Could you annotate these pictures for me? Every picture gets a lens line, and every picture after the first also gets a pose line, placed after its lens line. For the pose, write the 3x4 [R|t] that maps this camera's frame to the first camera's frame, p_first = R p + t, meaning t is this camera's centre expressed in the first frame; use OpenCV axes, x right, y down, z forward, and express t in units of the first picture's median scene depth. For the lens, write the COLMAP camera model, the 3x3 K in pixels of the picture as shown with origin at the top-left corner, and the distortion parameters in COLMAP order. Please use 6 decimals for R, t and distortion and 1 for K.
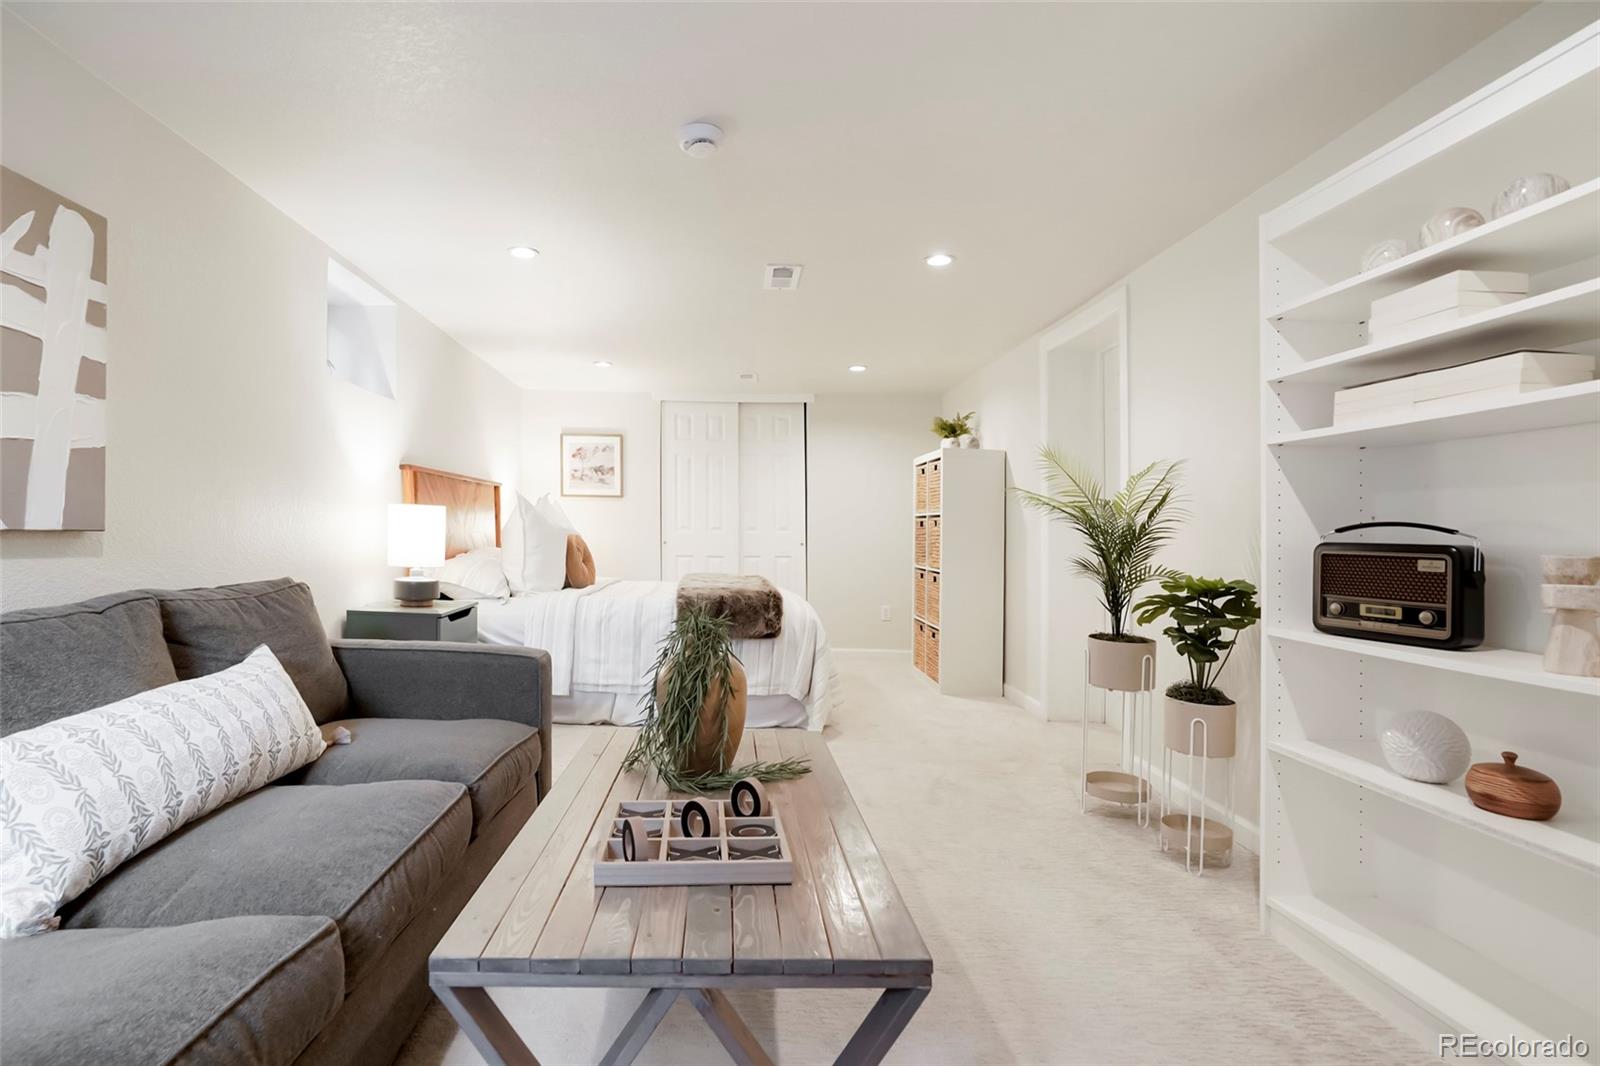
lens RADIAL K [[796.6, 0, 801.8], [0, 796.6, 535.2], [0, 0, 1]] dist [-0.018901, 0.002997]
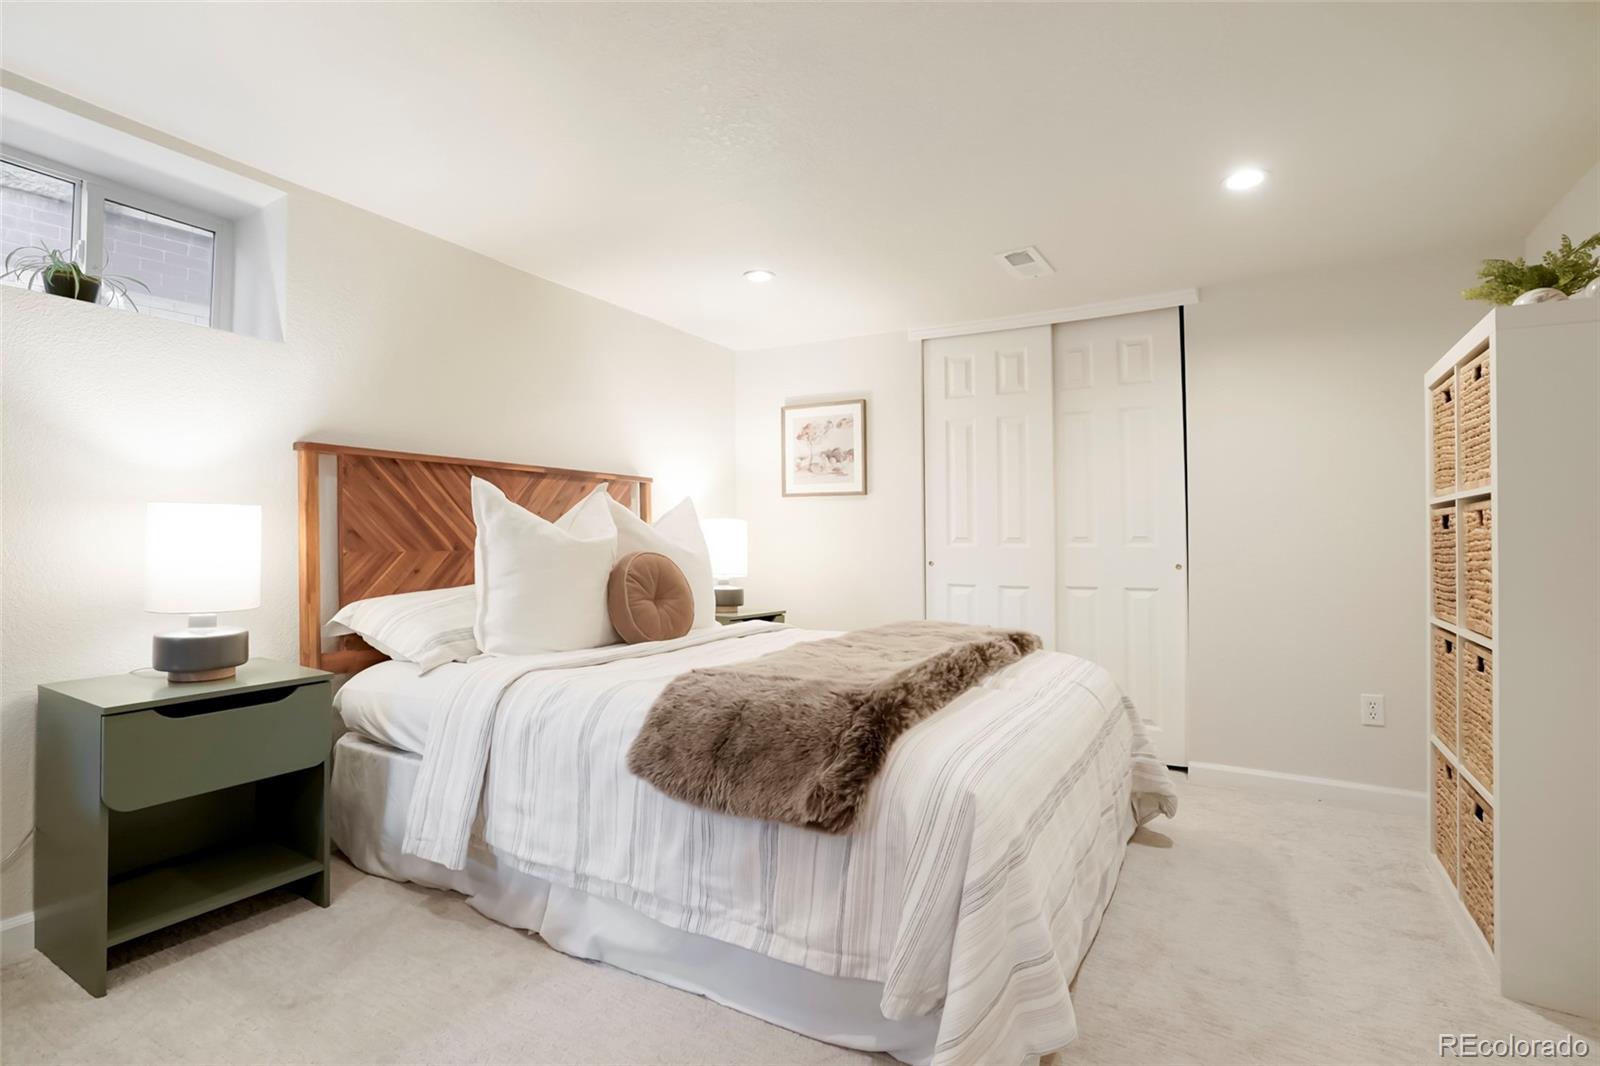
lens RADIAL K [[796.6, 0, 755.0], [0, 796.6, 538.2], [0, 0, 1]] dist [-0.018901, 0.002997]
pose [[0.804883, -0.013451, -0.593281, 0.103259], [0.005814, 0.999874, -0.014782, -0.001451], [0.593405, 0.008449, 0.804860, 0.453721]]
